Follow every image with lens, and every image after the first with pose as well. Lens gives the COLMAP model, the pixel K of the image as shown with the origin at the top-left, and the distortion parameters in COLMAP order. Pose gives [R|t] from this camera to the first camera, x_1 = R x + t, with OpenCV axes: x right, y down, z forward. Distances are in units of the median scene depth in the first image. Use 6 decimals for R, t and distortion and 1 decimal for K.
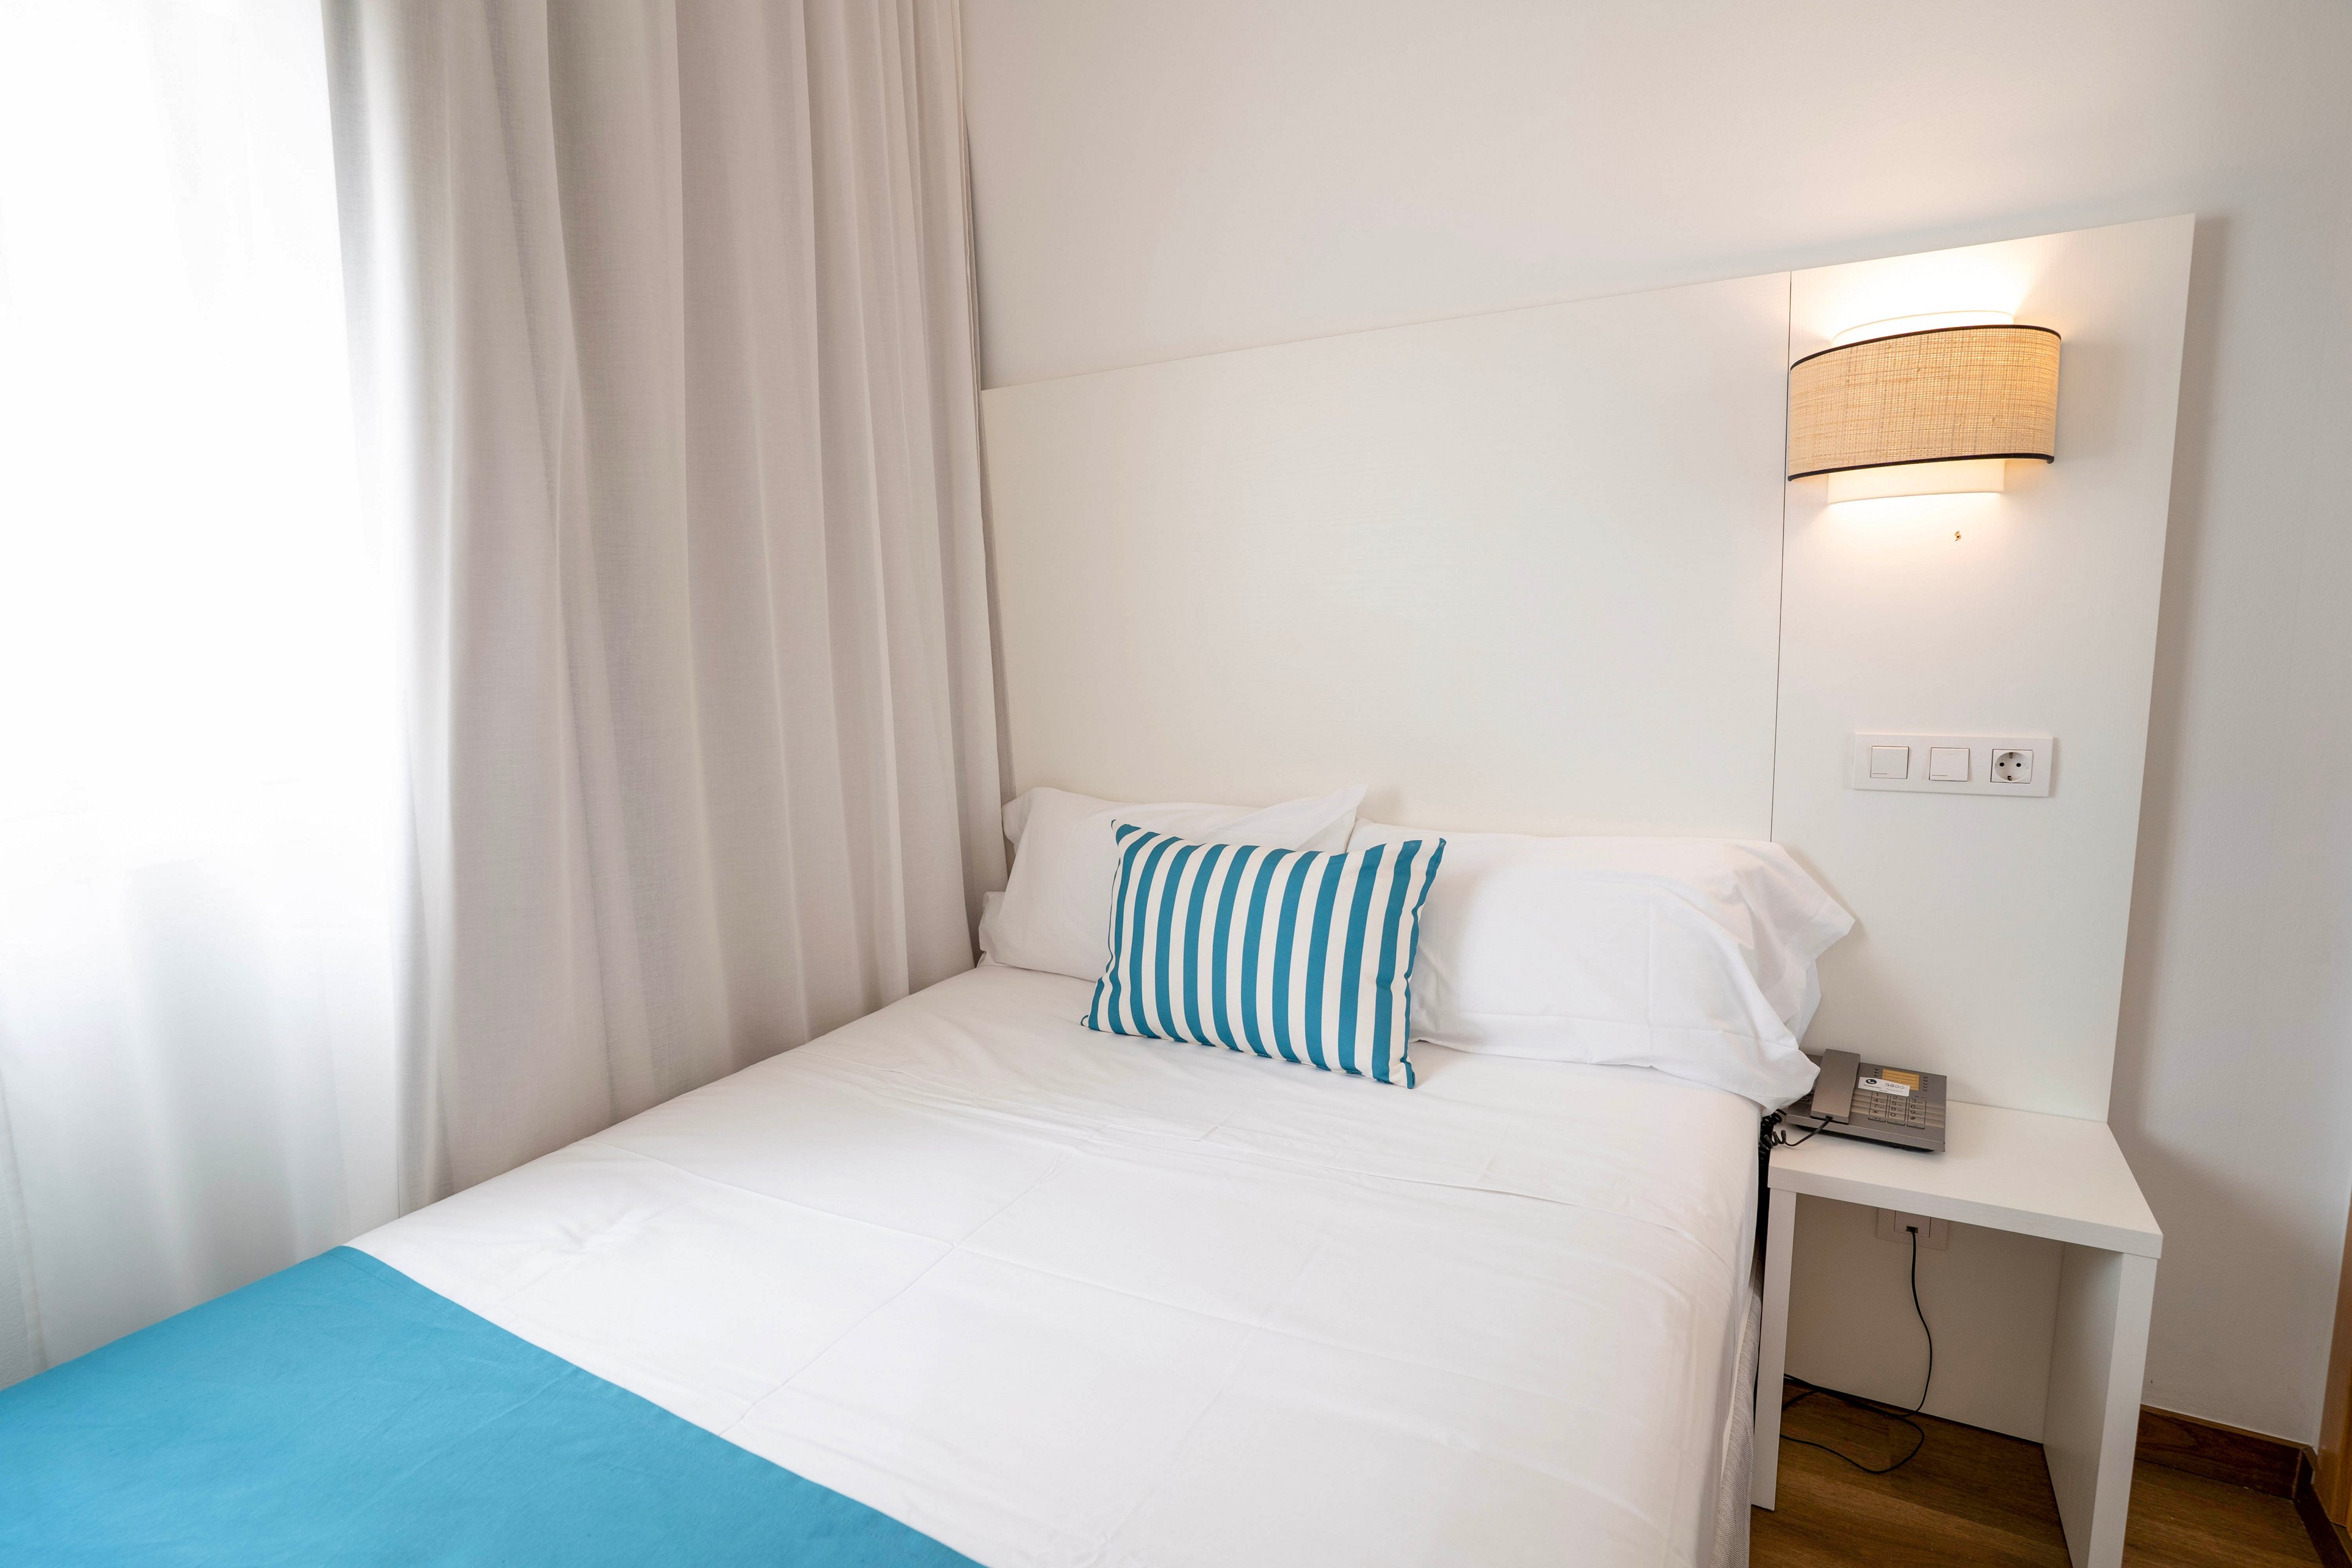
lens RADIAL K [[1172.4, 0, 1176.0], [0, 1172.4, 784.0], [0, 0, 1]] dist [-0.071511, 0.030248]
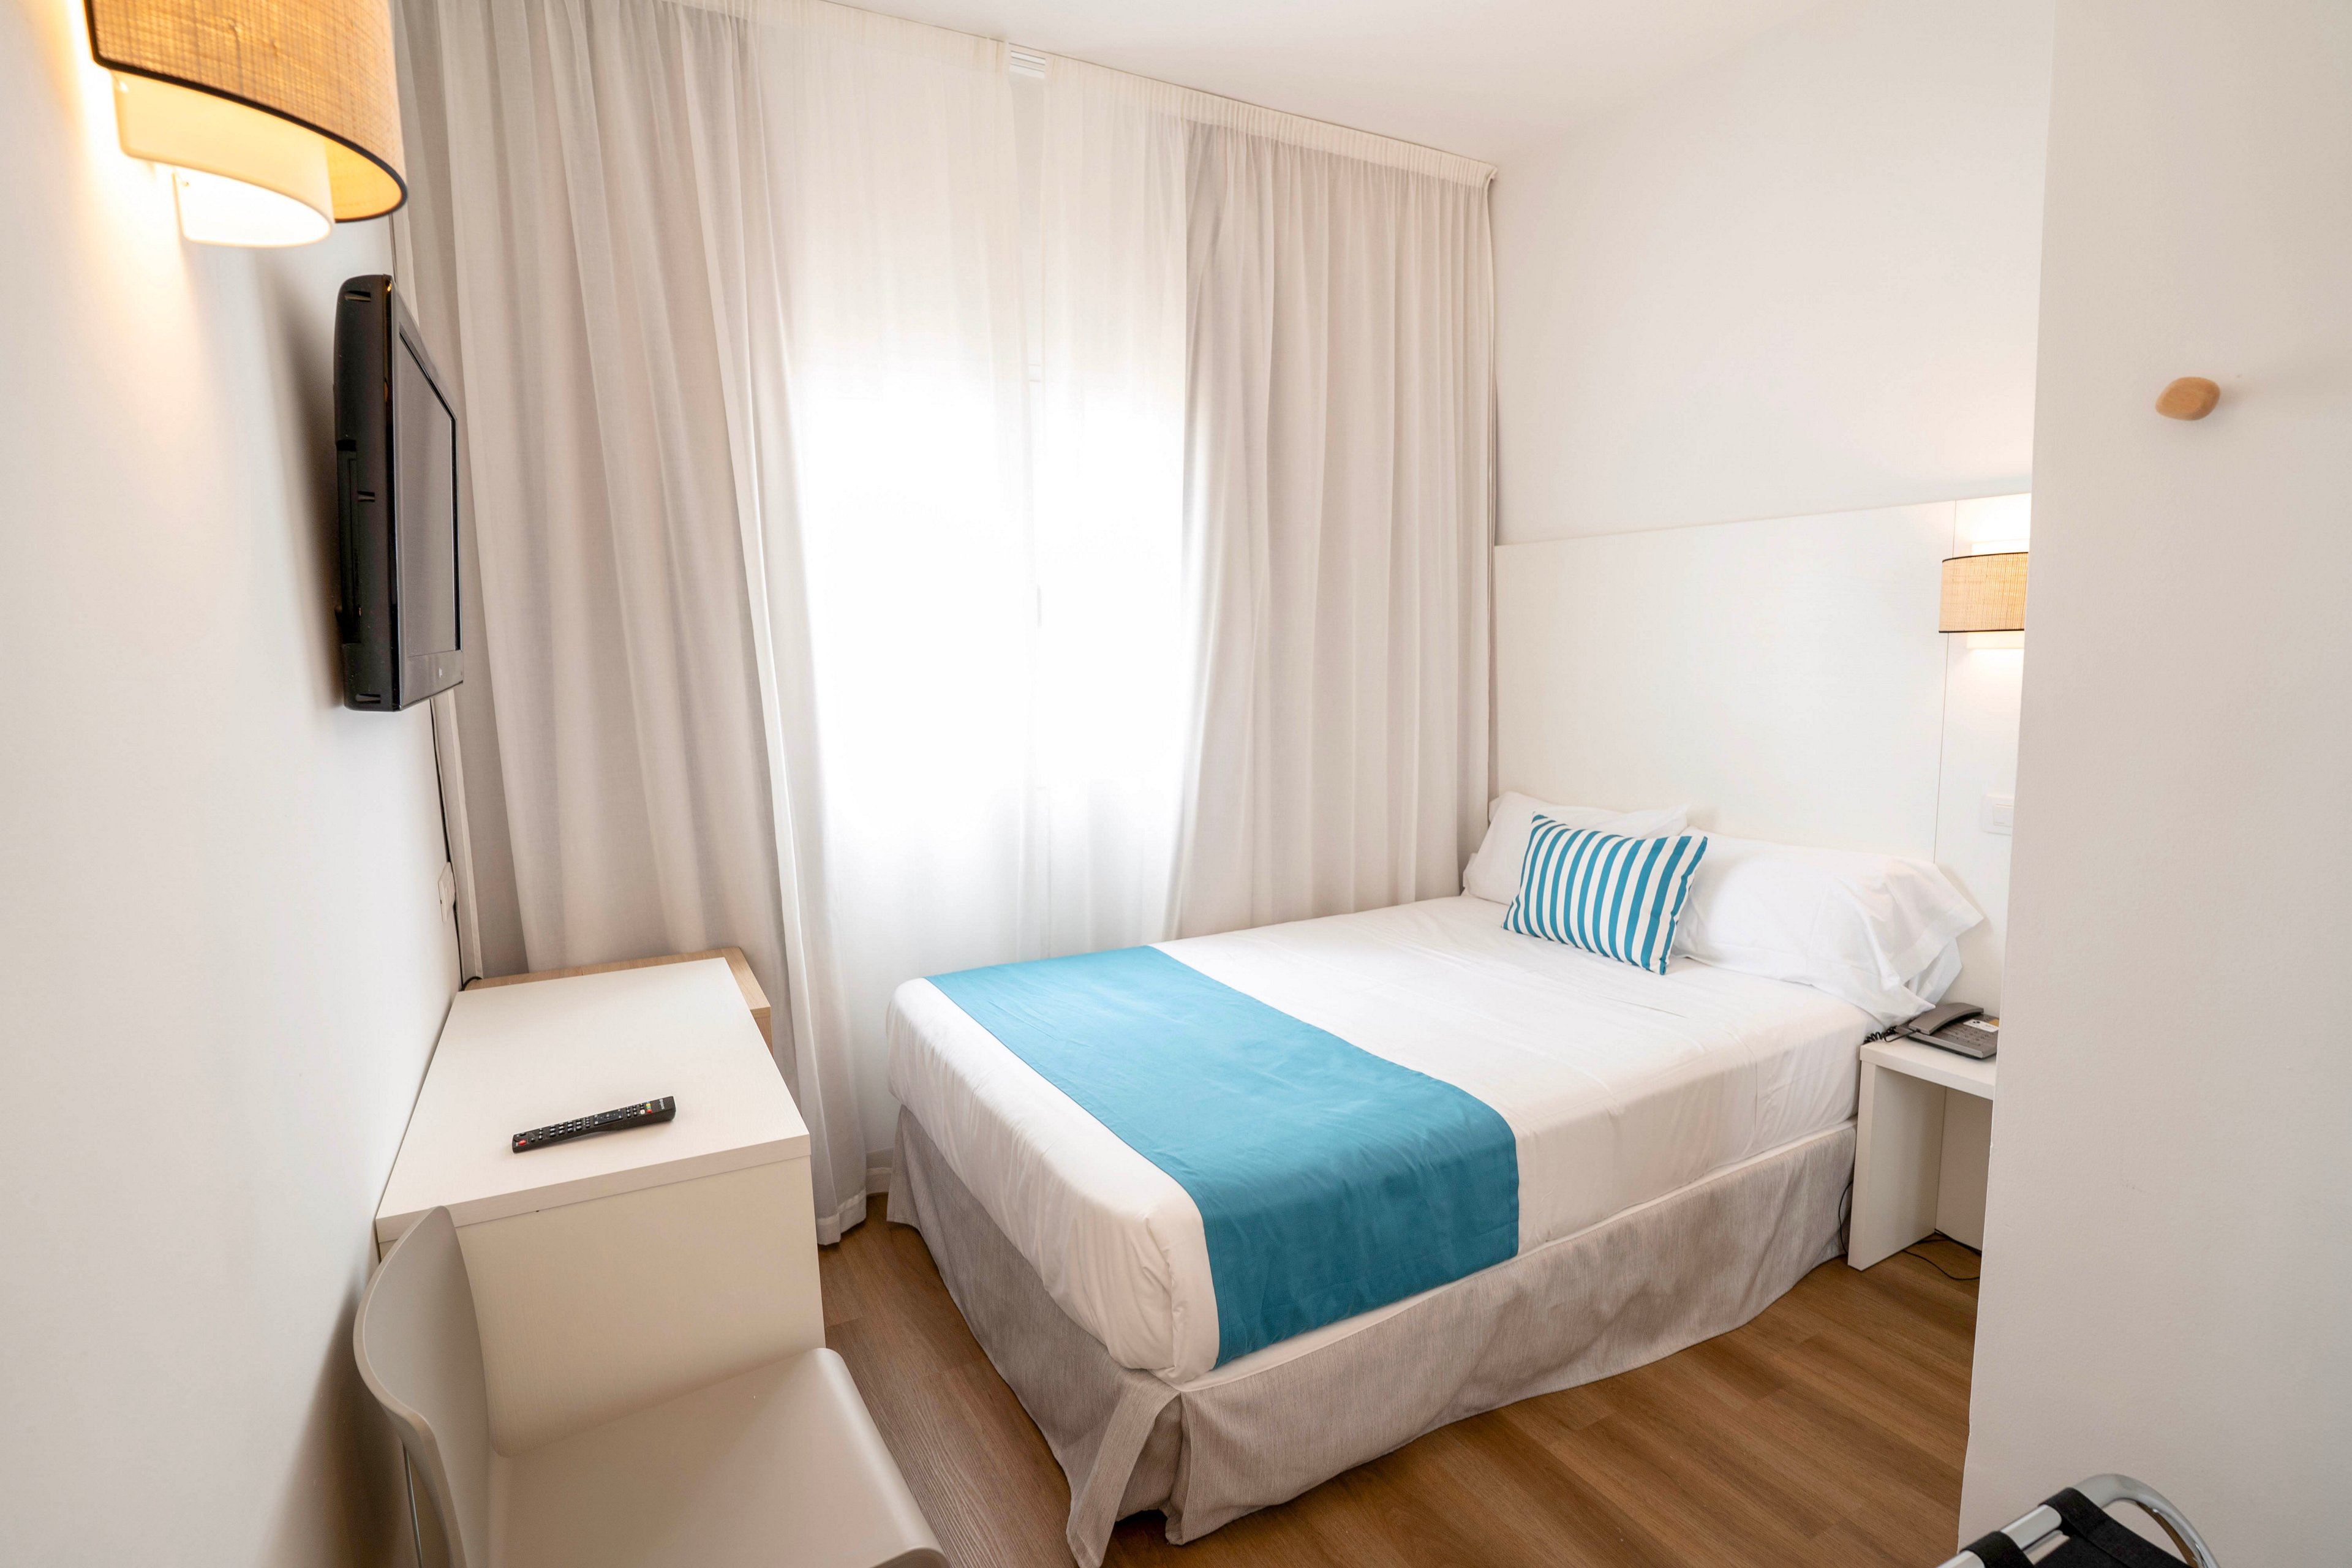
lens RADIAL K [[1098.8, 0, 1176.0], [0, 1098.8, 784.0], [0, 0, 1]] dist [0.000440, 0.000073]
pose [[0.850551, 0.087926, -0.518490, 0.391835], [-0.092596, 0.995560, 0.016931, 0.014740], [0.517677, 0.033609, 0.854916, -0.759083]]
